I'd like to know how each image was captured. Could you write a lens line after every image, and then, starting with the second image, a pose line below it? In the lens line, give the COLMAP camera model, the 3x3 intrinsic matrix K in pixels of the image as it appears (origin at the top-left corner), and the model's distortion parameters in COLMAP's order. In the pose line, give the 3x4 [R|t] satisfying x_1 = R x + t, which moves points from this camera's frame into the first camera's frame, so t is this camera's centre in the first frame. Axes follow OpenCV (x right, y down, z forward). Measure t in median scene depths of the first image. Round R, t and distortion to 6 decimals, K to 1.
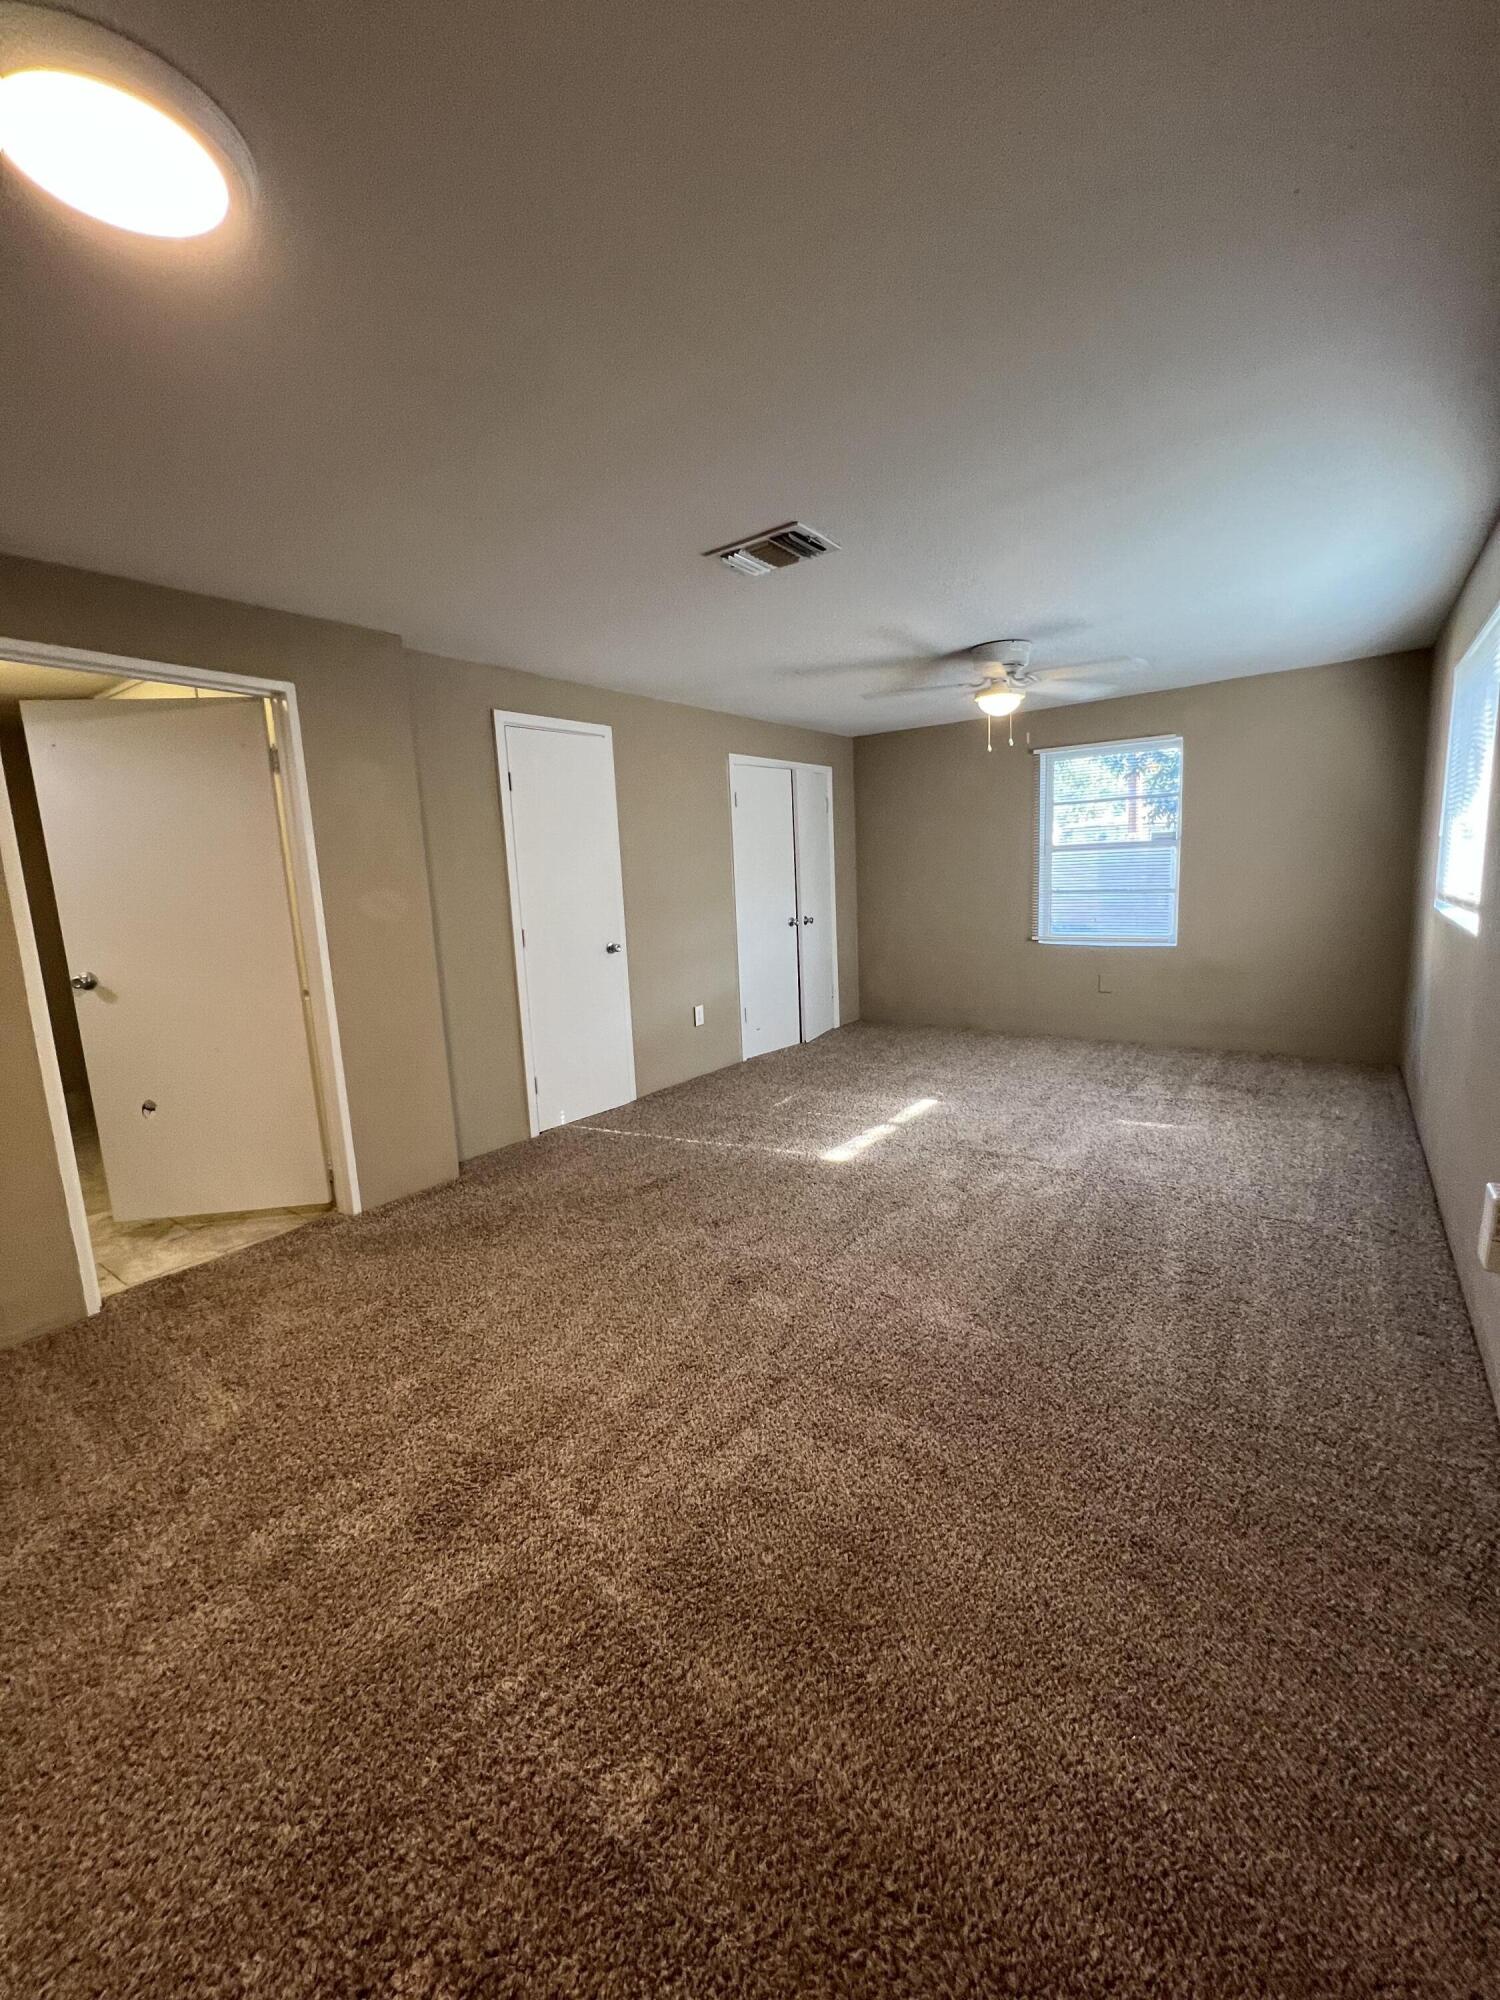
lens RADIAL K [[803.5, 0, 755.1], [0, 803.5, 1002.3], [0, 0, 1]] dist [0.003631, 0.000631]
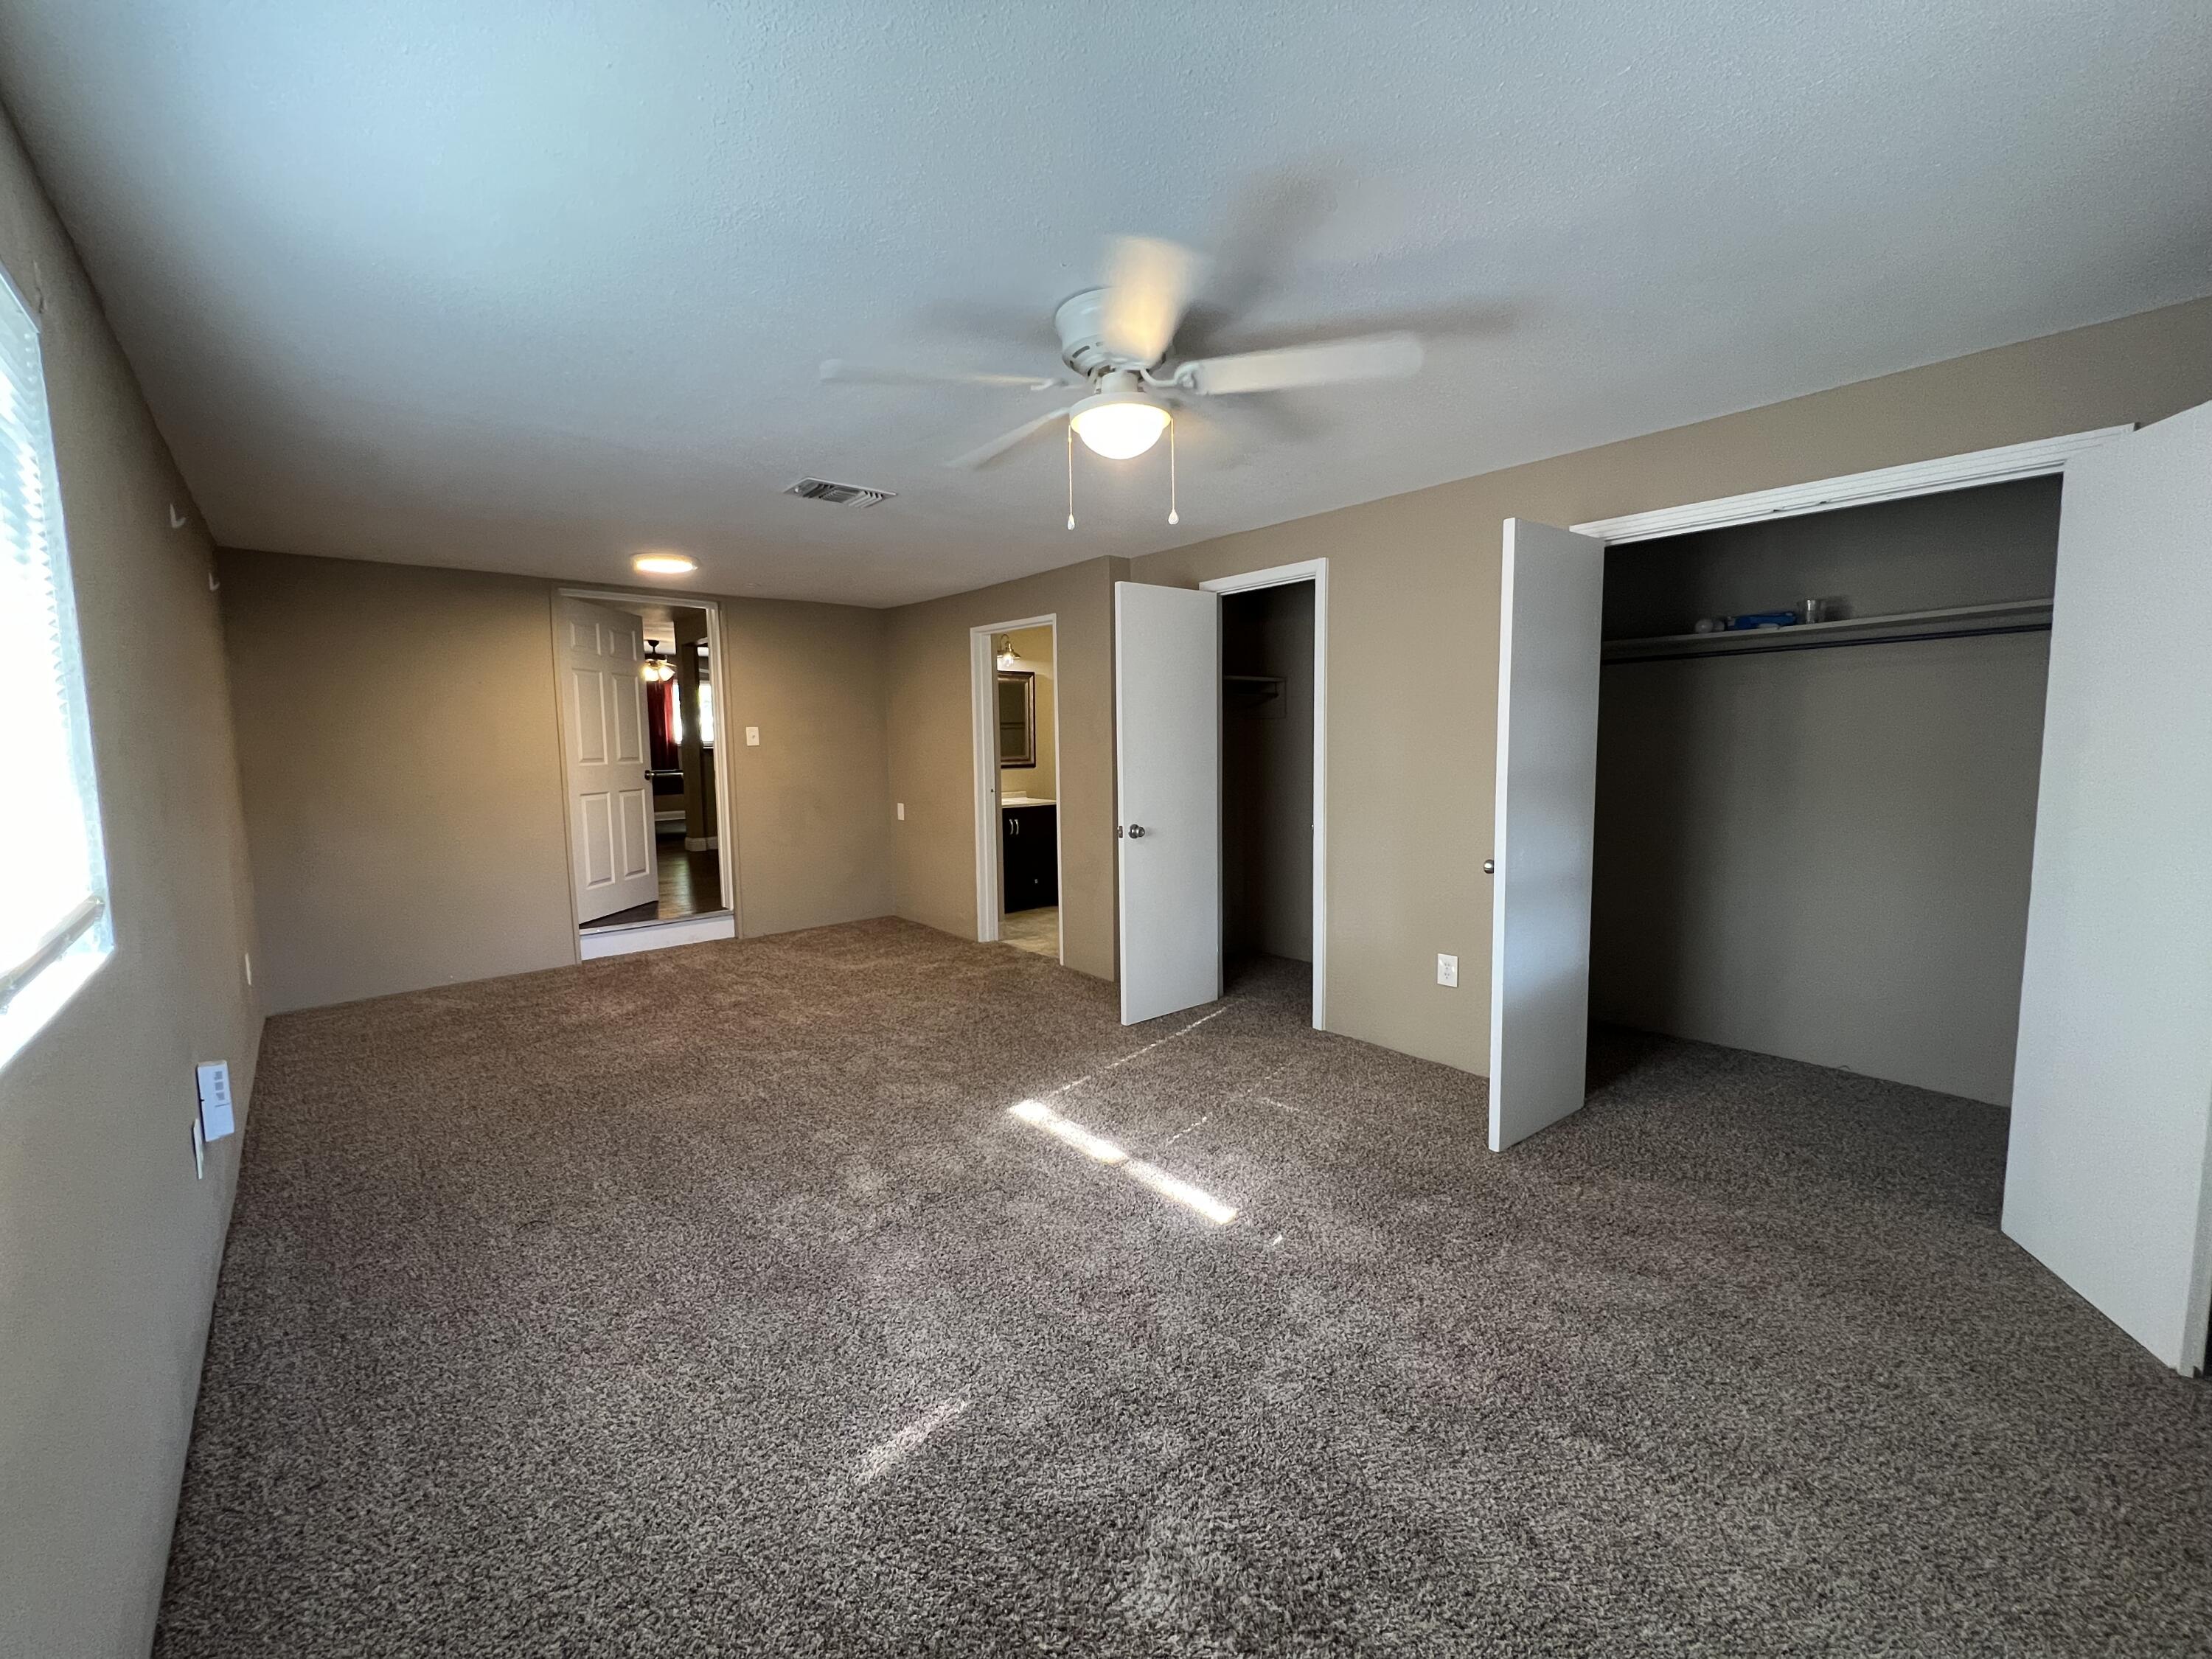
lens RADIAL K [[888.7, 0, 1112.1], [0, 888.7, 822.3], [0, 0, 1]] dist [0.003631, 0.000631]
pose [[-0.225807, 0.156979, -0.961441, 0.852579], [-0.114010, 0.975891, 0.186116, -0.259123], [0.967477, 0.151640, -0.202466, 1.134935]]
